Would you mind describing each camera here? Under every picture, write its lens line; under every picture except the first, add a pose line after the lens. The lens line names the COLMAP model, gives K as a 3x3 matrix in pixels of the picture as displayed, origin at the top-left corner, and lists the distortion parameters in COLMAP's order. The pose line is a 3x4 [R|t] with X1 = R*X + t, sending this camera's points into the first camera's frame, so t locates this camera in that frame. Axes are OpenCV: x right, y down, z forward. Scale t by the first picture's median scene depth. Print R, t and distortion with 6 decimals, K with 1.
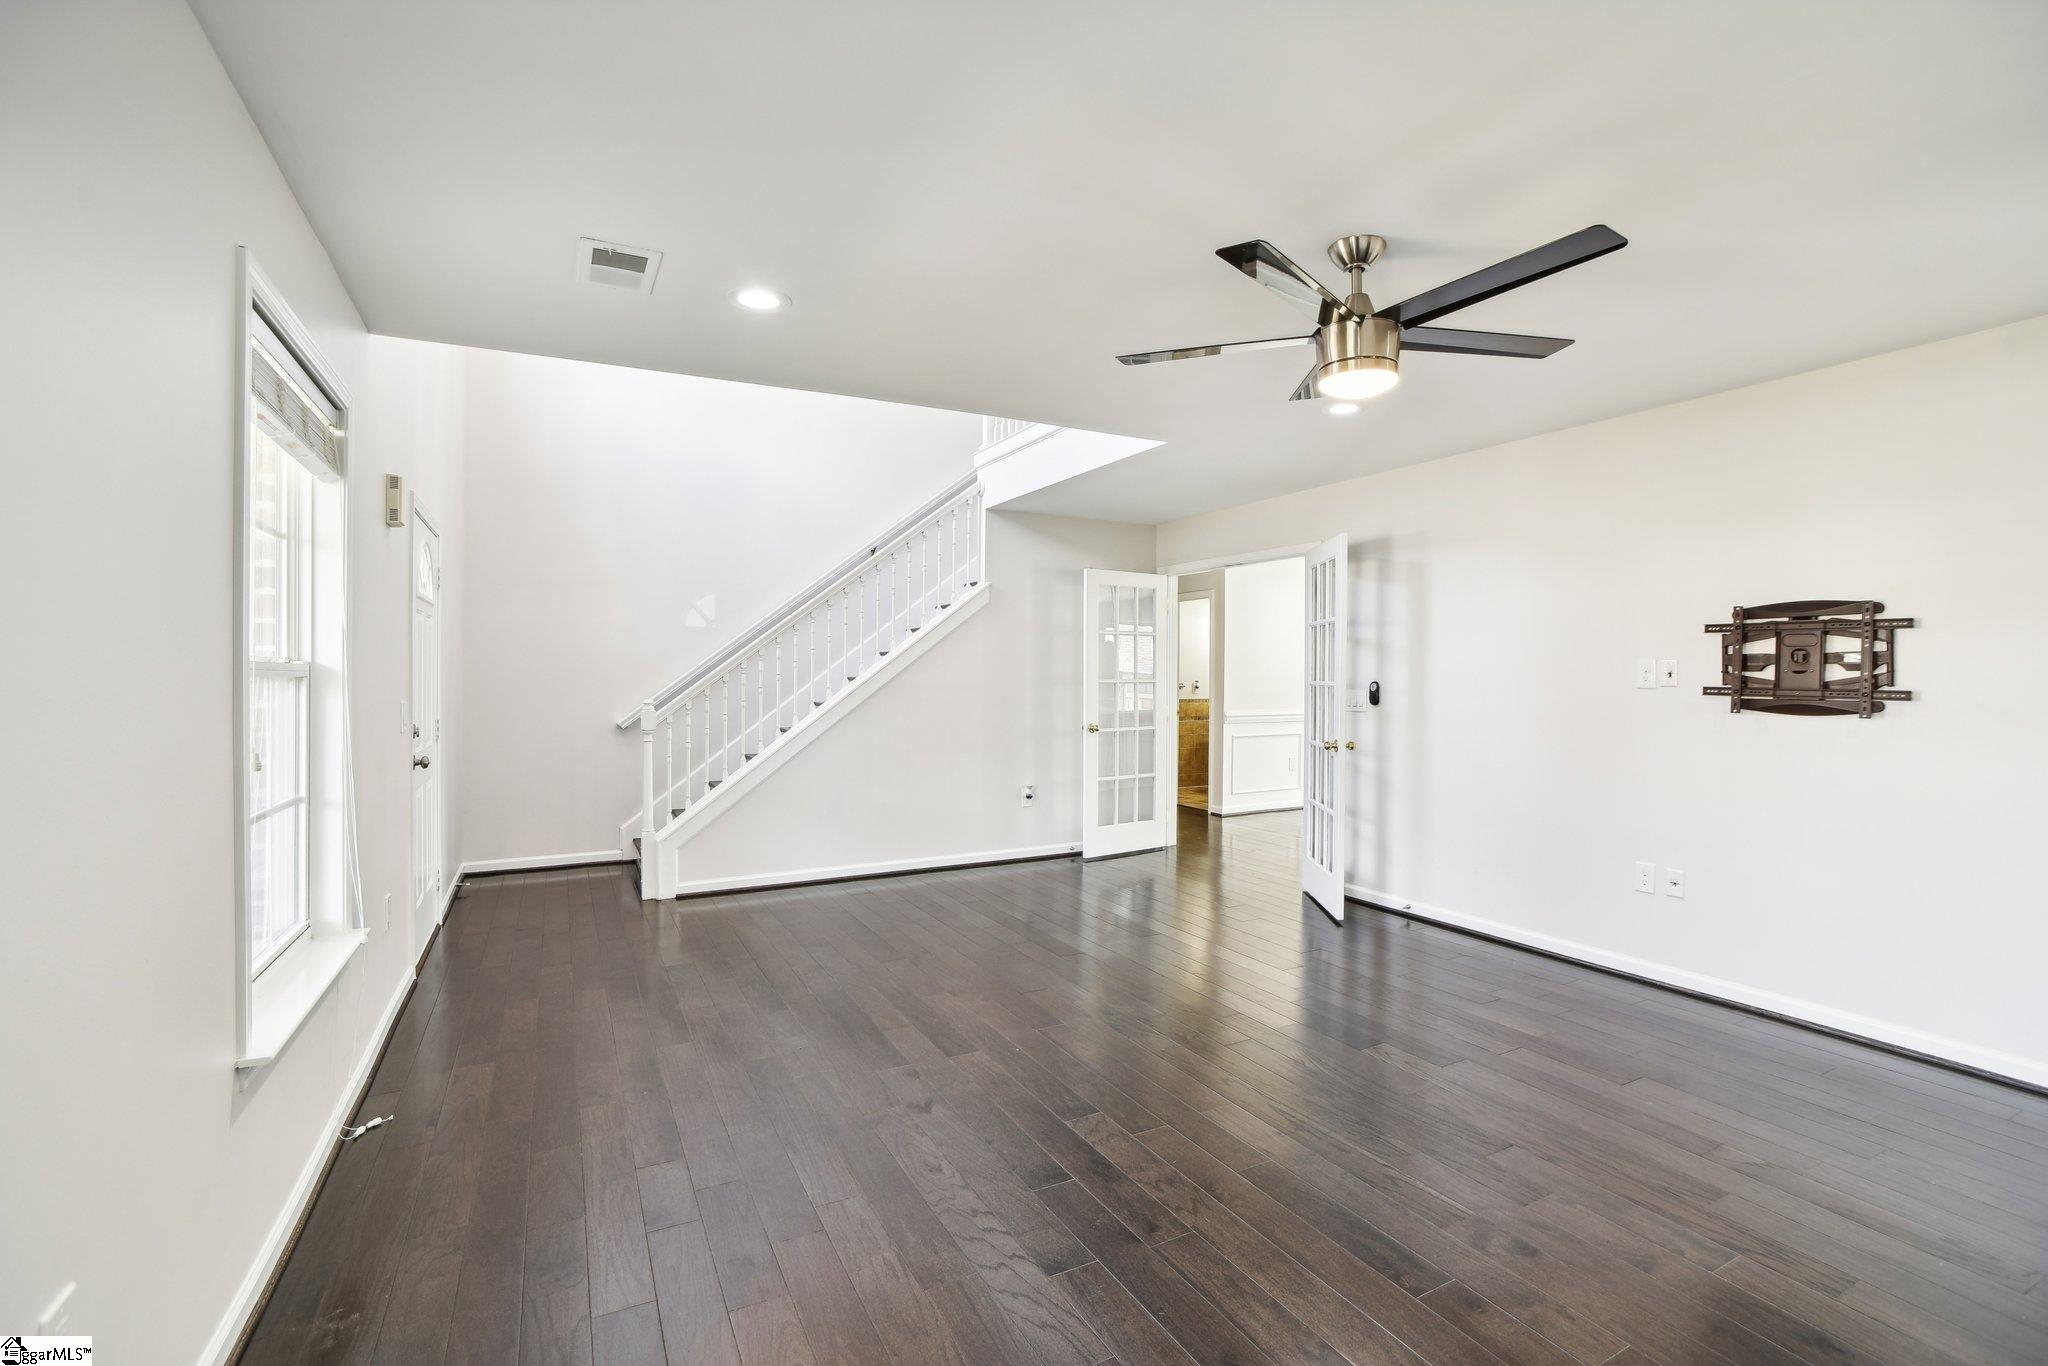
lens RADIAL K [[924.1, 0, 1023.0], [0, 924.1, 678.9], [0, 0, 1]] dist [-0.049717, 0.009868]
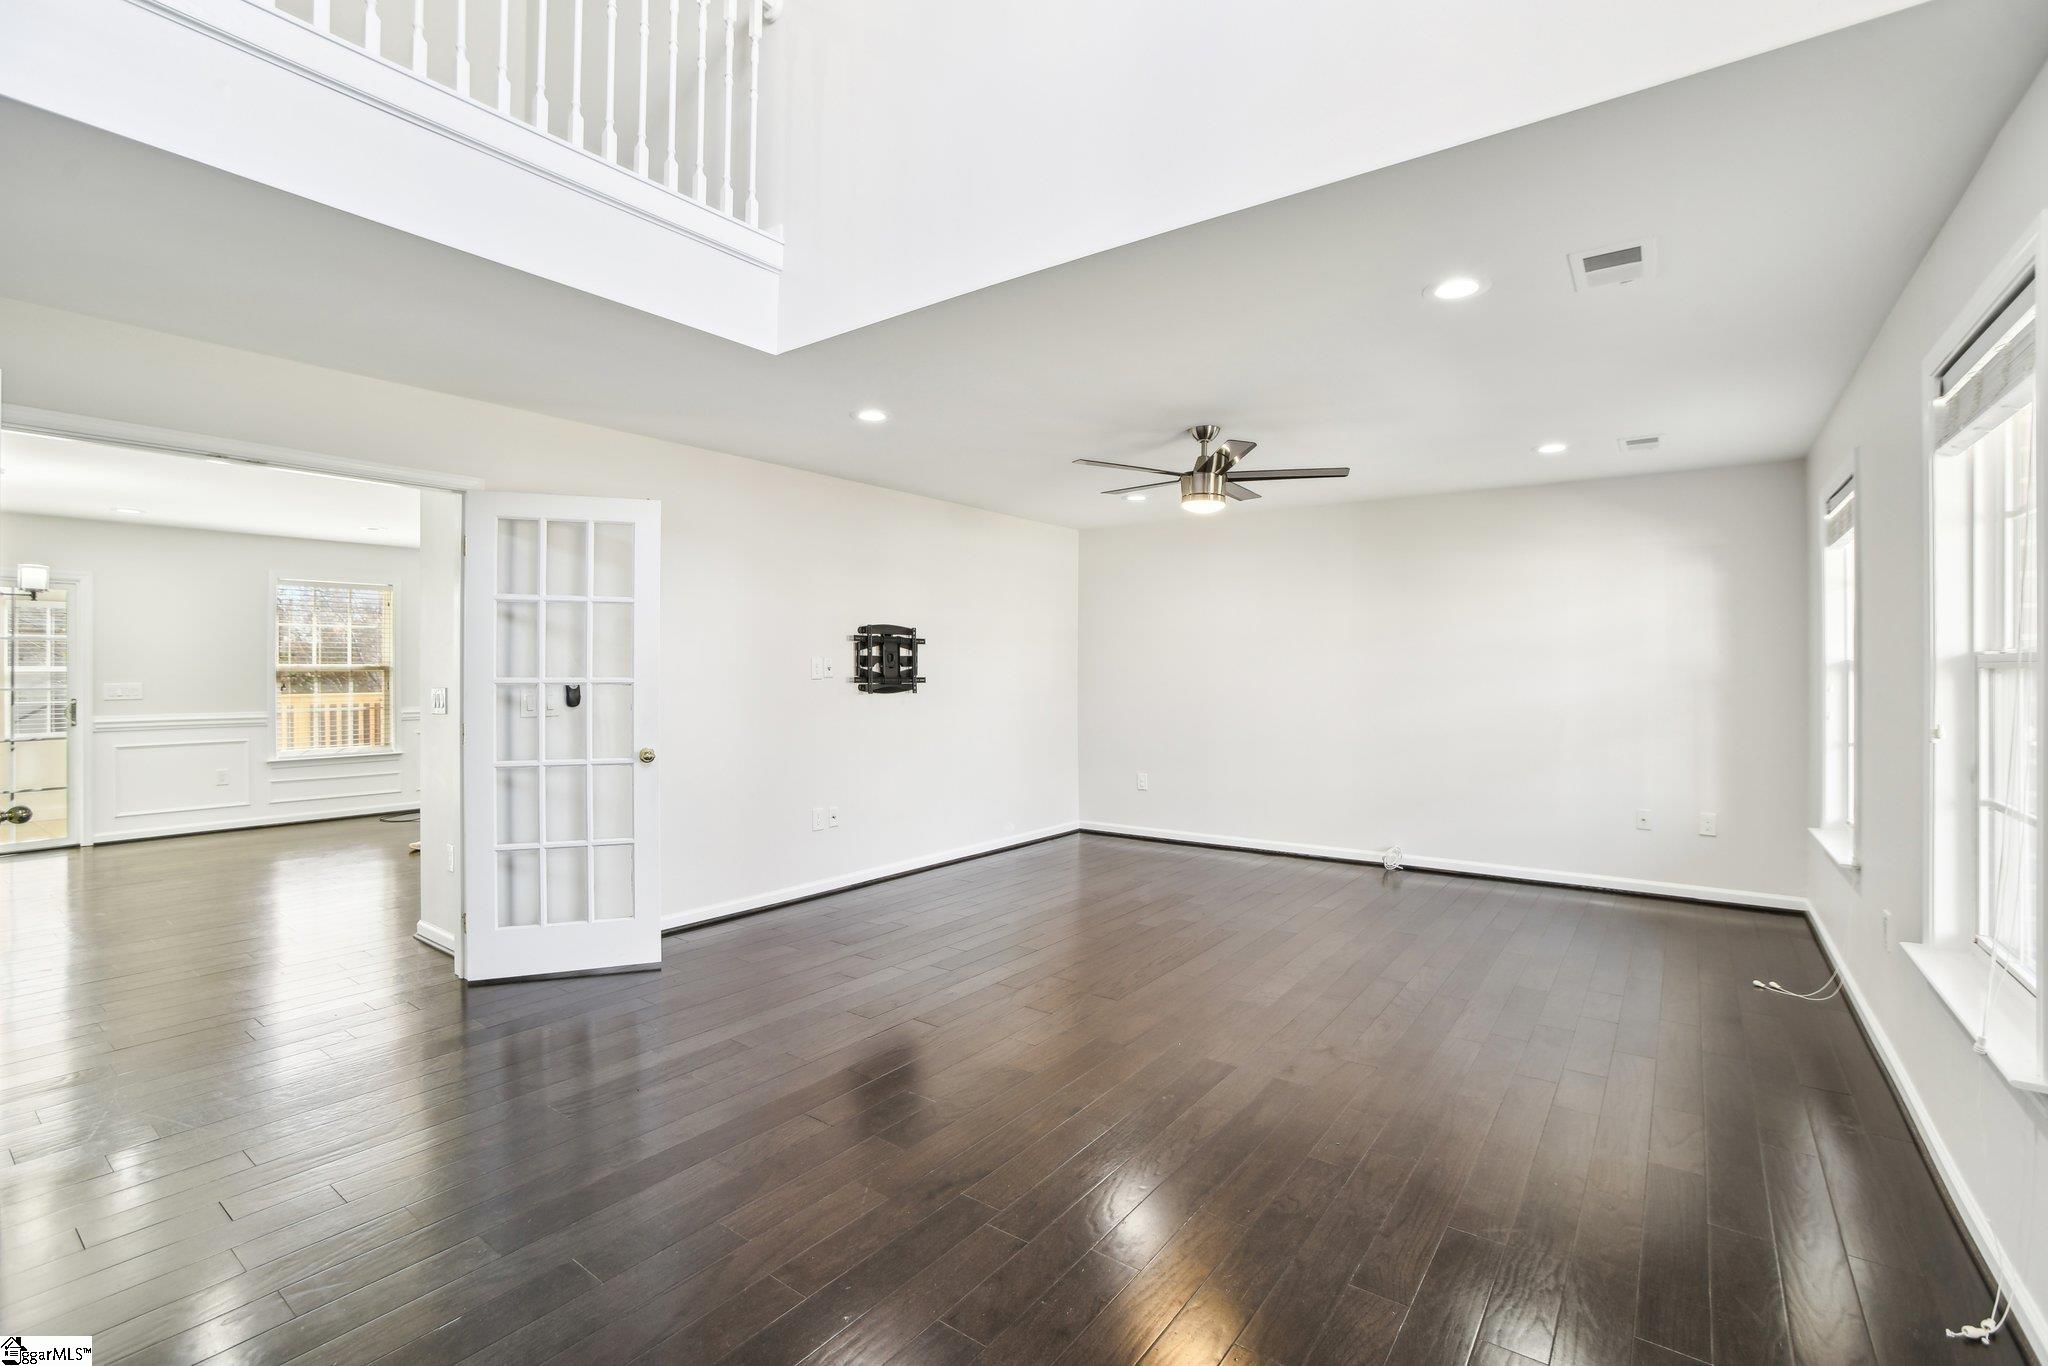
lens RADIAL K [[924.1, 0, 1031.1], [0, 924.1, 676.0], [0, 0, 1]] dist [-0.049717, 0.009868]
pose [[-0.454634, 0.009594, 0.890626, -0.684618], [0.019824, 0.999803, -0.000650, 0.012818], [-0.890457, 0.017360, -0.454735, 1.343122]]
